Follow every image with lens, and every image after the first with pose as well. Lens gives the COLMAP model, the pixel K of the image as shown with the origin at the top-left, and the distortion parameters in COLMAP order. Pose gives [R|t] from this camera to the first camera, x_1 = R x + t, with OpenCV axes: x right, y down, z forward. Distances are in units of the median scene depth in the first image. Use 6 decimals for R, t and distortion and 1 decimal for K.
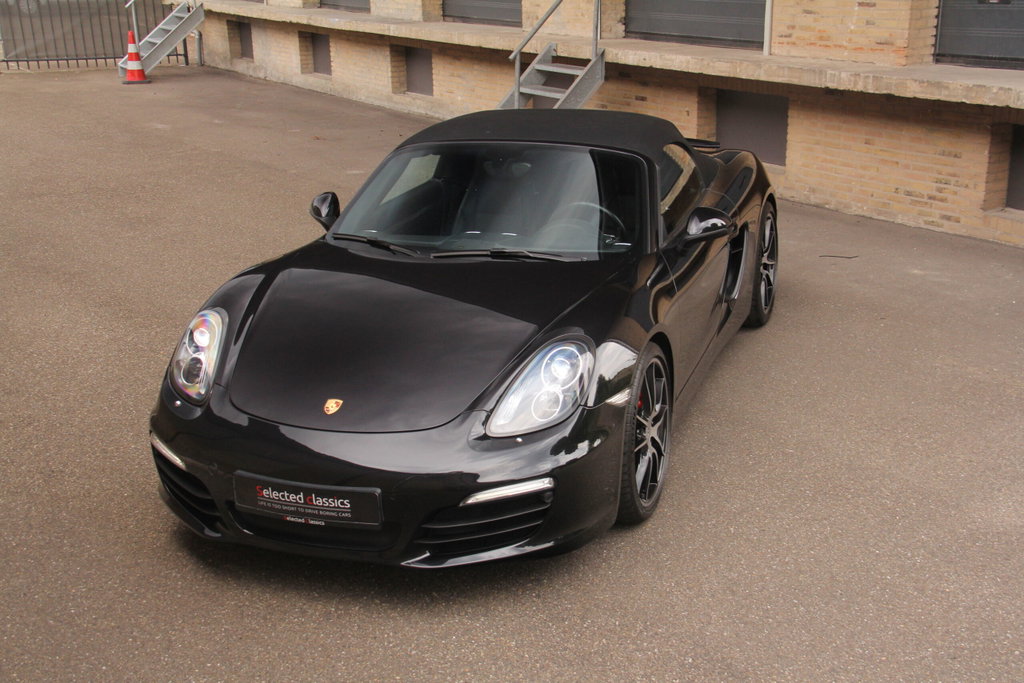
lens RADIAL K [[1192.0, 0, 506.5], [0, 1192.0, 346.3], [0, 0, 1]] dist [0.057189, 0.000000]
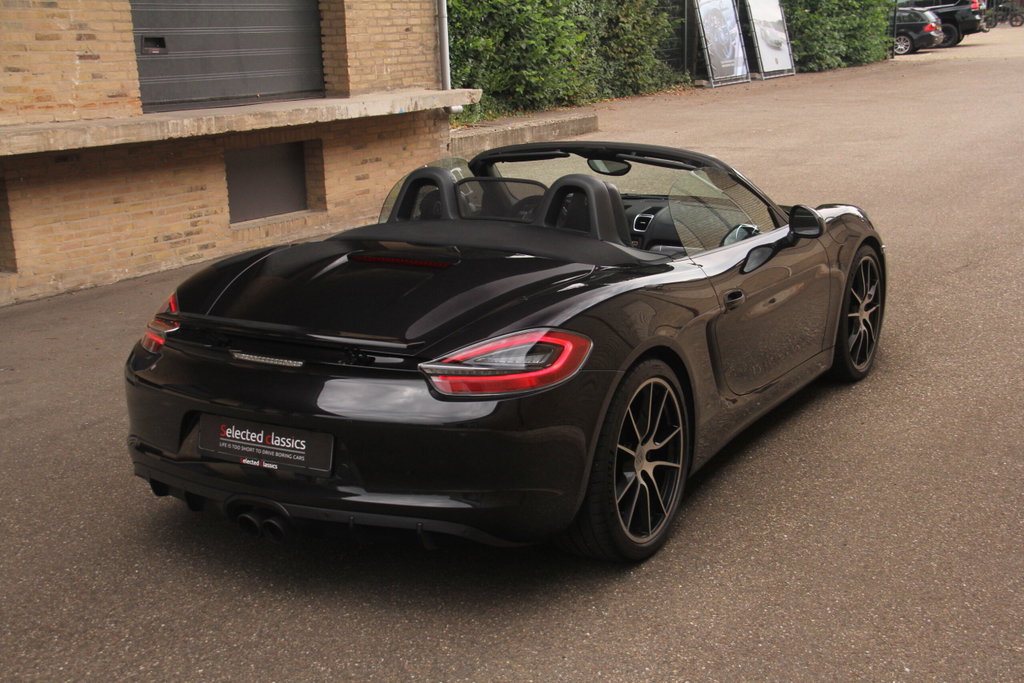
lens RADIAL K [[1436.9, 0, 516.3], [0, 1436.9, 335.2], [0, 0, 1]] dist [0.191413, 0.000000]
pose [[-0.468755, -0.146799, 0.871045, -0.929635], [0.320201, 0.890787, 0.322443, -0.375312], [-0.823250, 0.430056, -0.370556, 1.319138]]
